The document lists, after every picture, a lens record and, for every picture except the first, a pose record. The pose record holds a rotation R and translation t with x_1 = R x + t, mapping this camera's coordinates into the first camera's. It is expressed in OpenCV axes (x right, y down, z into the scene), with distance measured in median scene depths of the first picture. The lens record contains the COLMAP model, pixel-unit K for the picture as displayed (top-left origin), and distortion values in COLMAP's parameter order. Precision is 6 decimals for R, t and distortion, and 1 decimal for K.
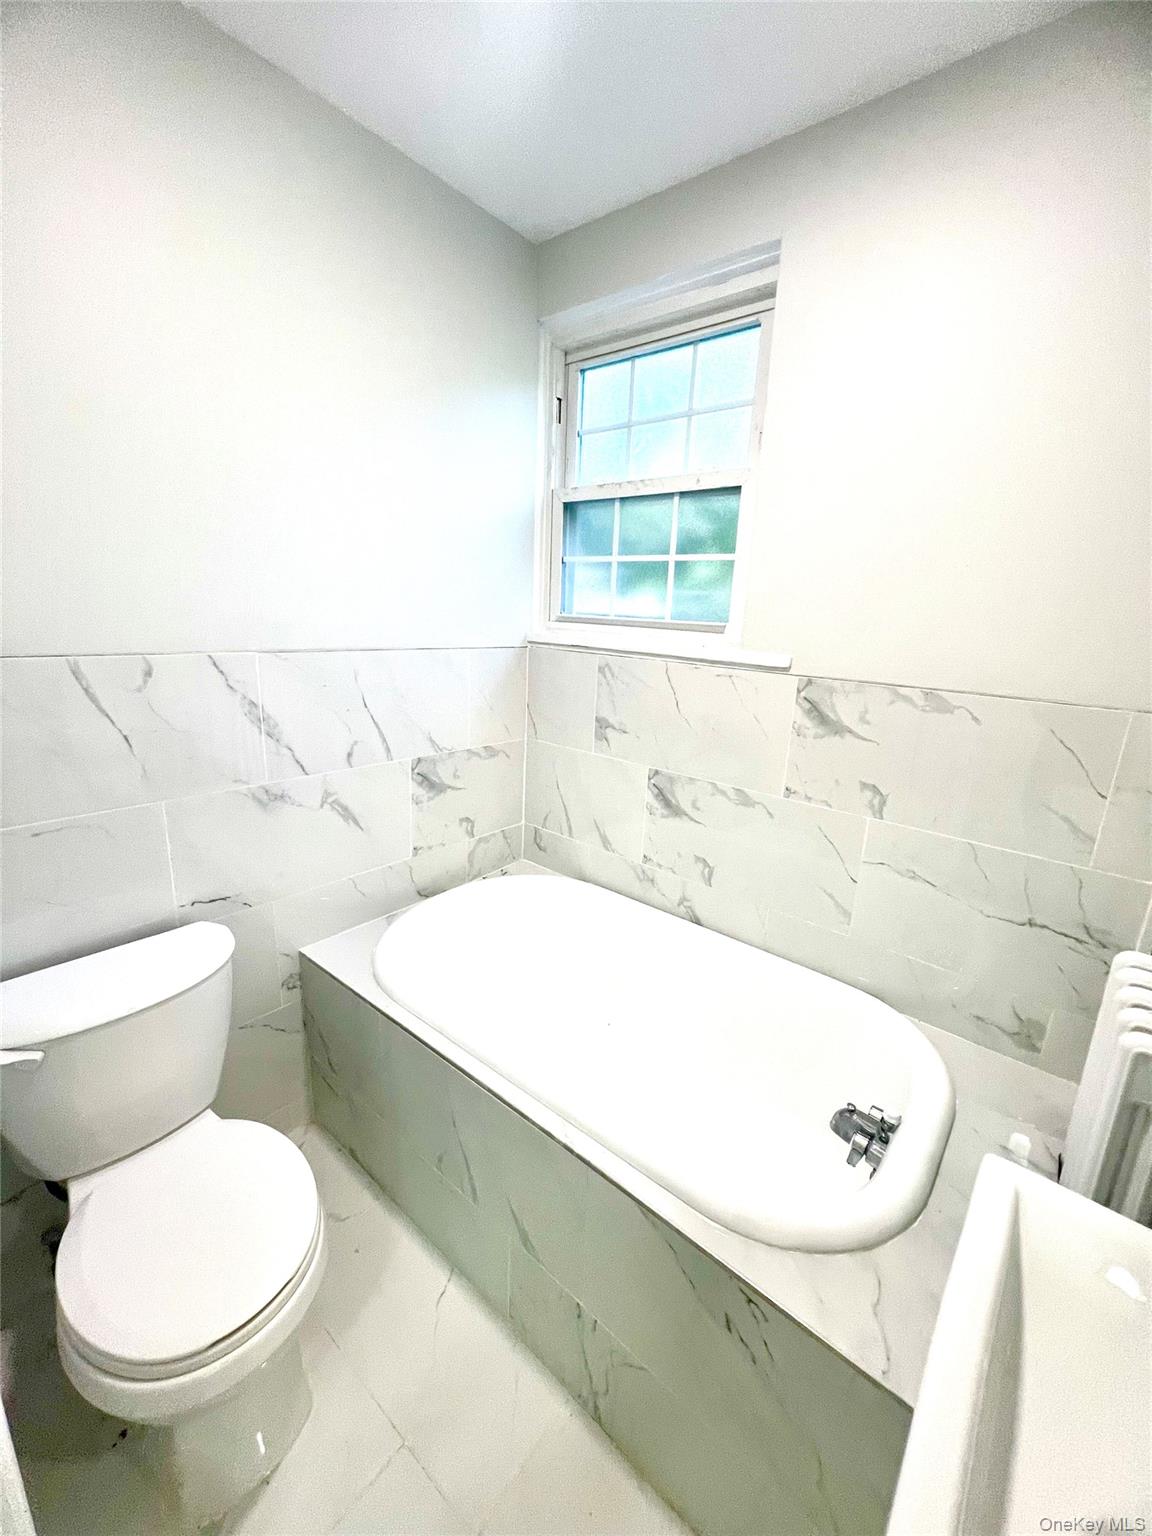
lens RADIAL K [[612.8, 0, 576.0], [0, 612.8, 768.0], [0, 0, 1]] dist [-0.000739, -0.000632]
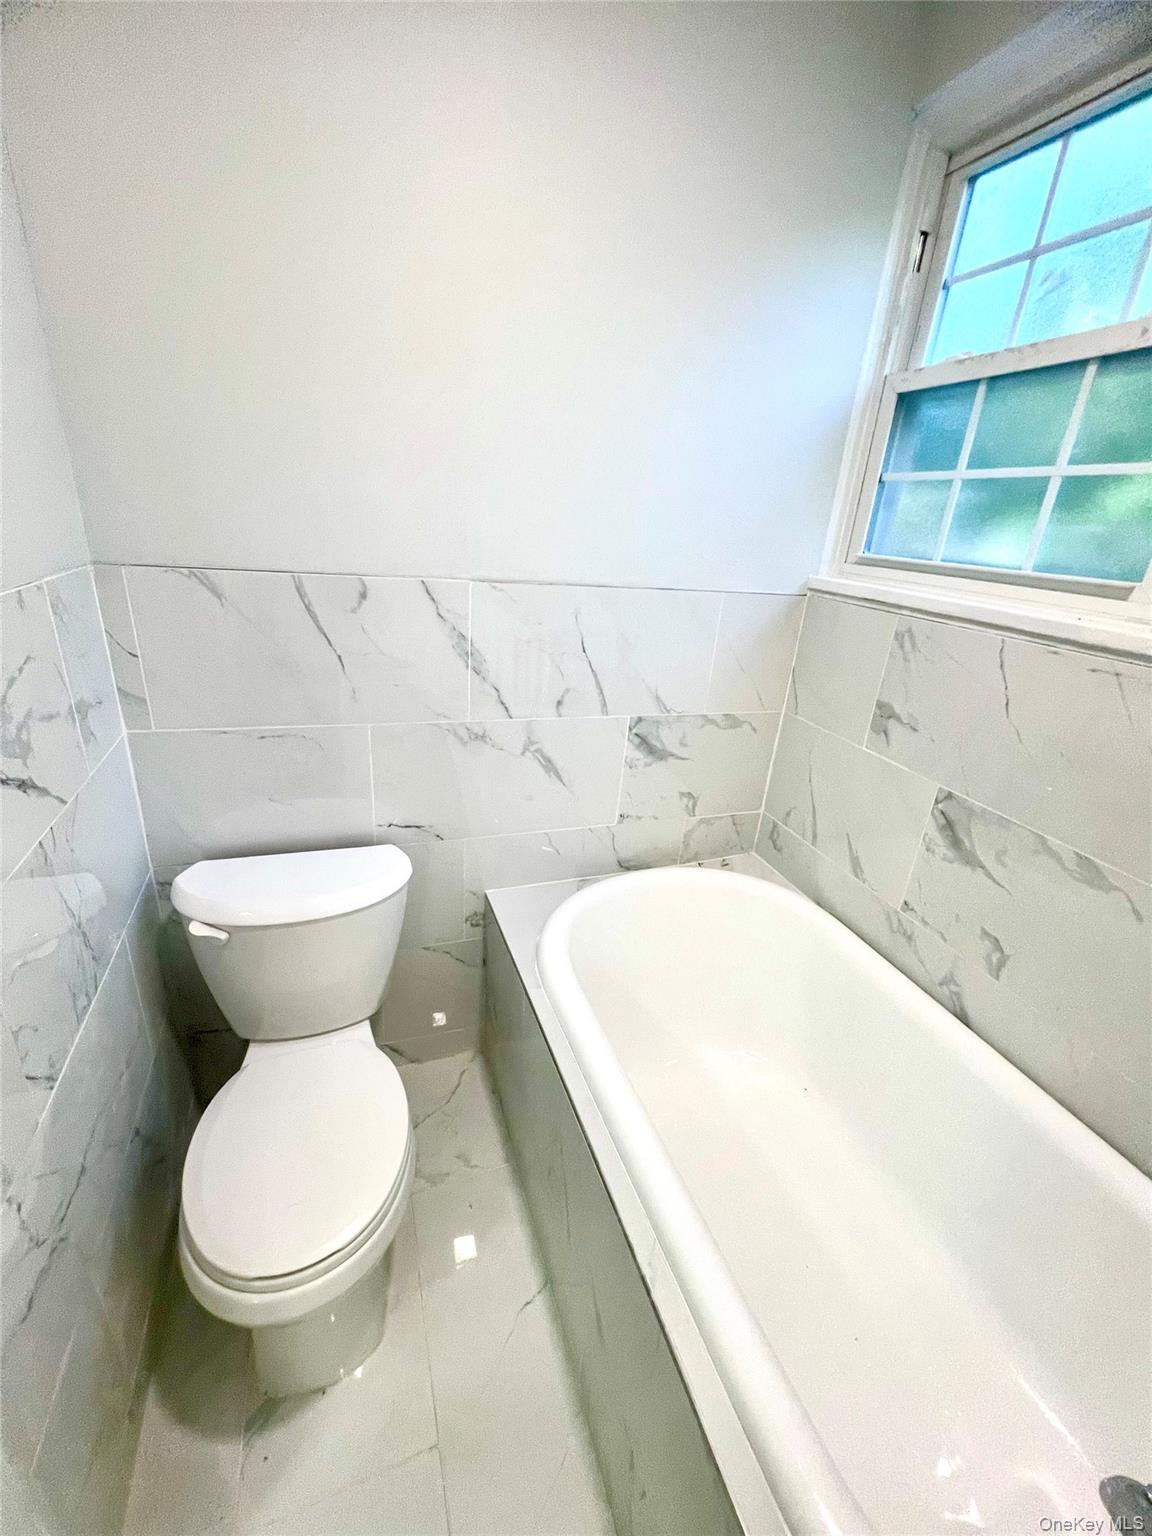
lens RADIAL K [[612.8, 0, 576.0], [0, 612.8, 768.0], [0, 0, 1]] dist [-0.000739, -0.000632]
pose [[0.867867, 0.206294, -0.451939, 0.069466], [-0.160166, 0.977320, 0.138540, -0.050202], [0.470269, -0.047849, 0.881225, 0.188619]]
